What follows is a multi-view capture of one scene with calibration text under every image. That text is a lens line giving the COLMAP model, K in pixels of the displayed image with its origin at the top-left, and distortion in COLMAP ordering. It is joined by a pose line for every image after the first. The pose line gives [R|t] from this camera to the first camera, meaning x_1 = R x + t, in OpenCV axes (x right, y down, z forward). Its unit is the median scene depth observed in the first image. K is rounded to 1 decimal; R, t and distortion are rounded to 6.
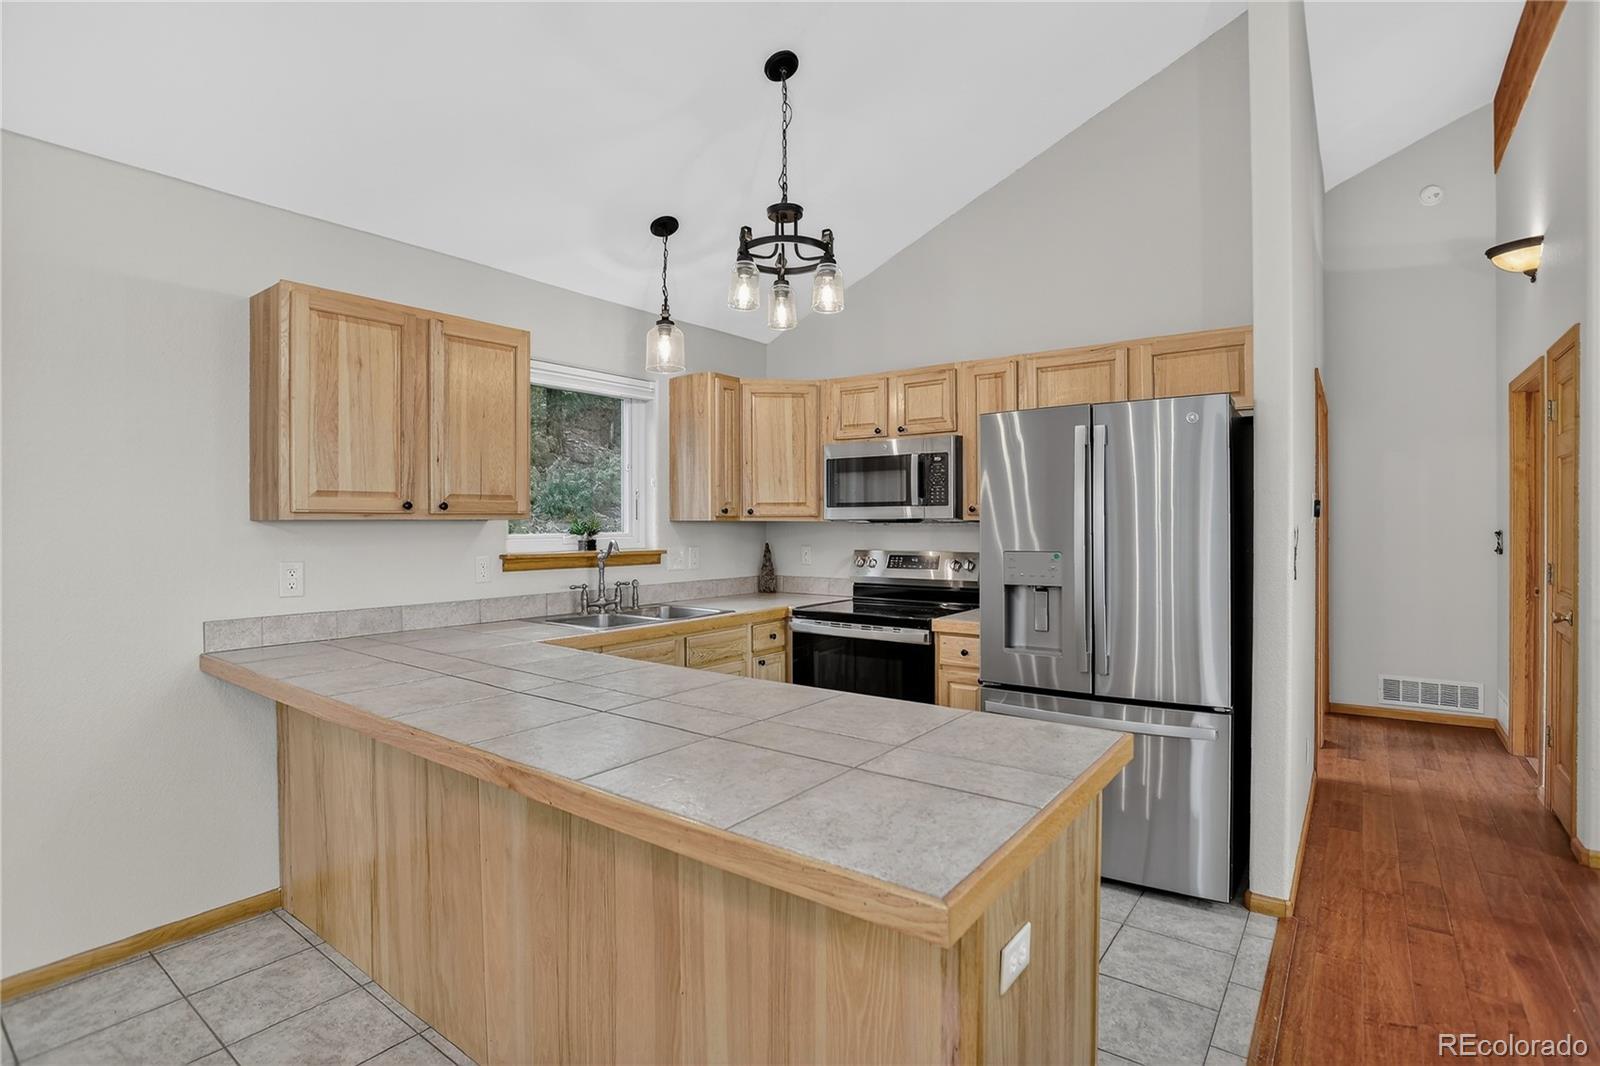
lens RADIAL K [[785.2, 0, 792.5], [0, 785.2, 522.2], [0, 0, 1]] dist [-0.038234, 0.010276]
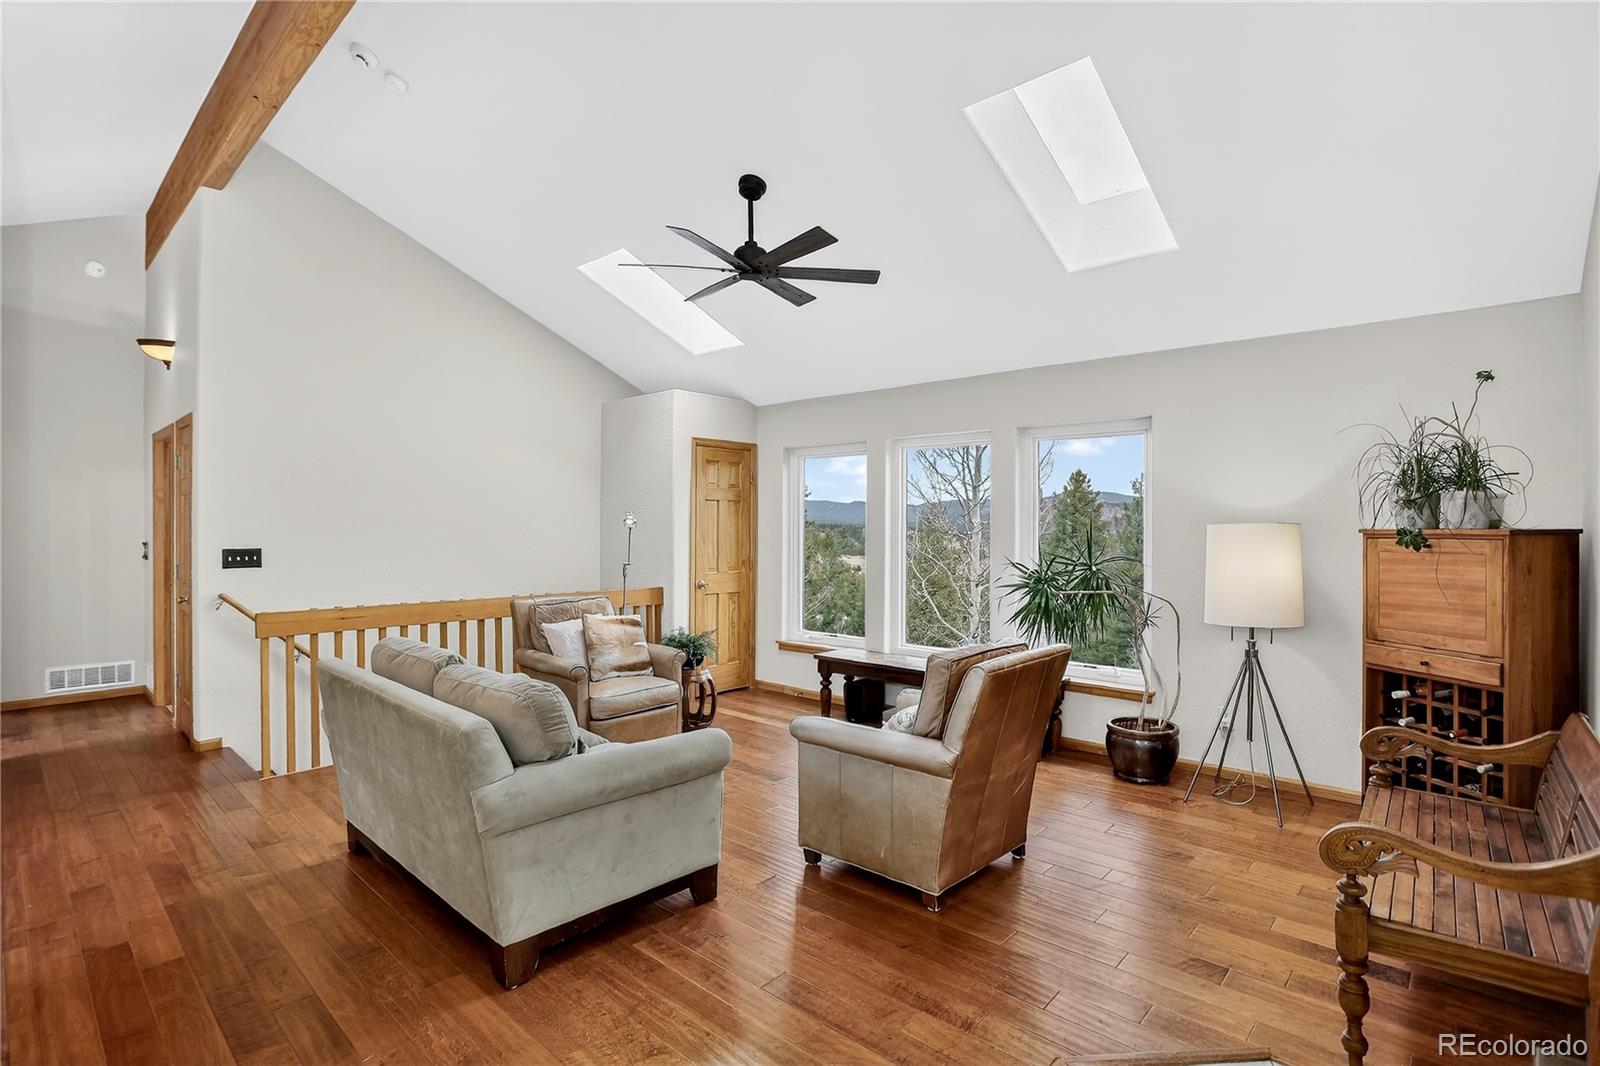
lens RADIAL K [[785.2, 0, 785.1], [0, 785.2, 527.8], [0, 0, 1]] dist [-0.038234, 0.010276]
pose [[0.132630, -0.000190, 0.991166, -0.298373], [0.001737, 0.999998, -0.000040, -0.014731], [-0.991164, 0.001727, 0.132630, -0.330617]]
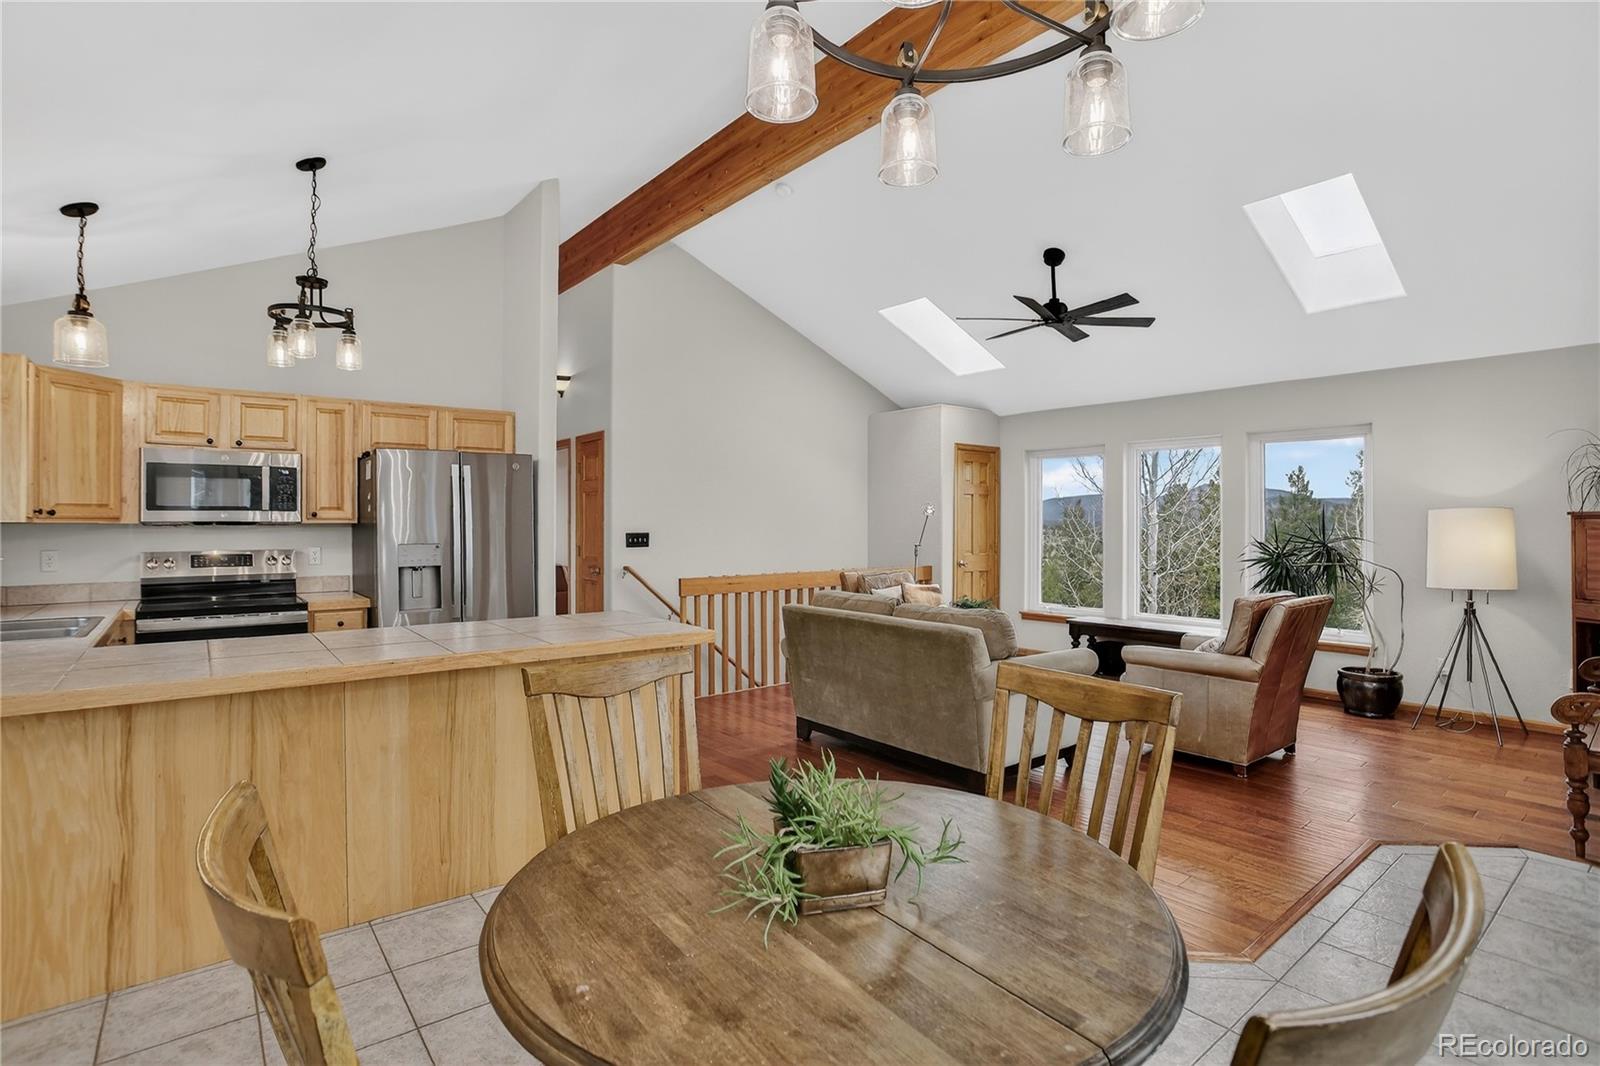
lens RADIAL K [[785.2, 0, 785.9], [0, 785.2, 518.3], [0, 0, 1]] dist [-0.038234, 0.010276]
pose [[0.270802, 0.008837, 0.962594, -0.729237], [0.004185, 0.999938, -0.010357, 0.005962], [-0.962626, 0.006833, 0.270748, -0.061739]]
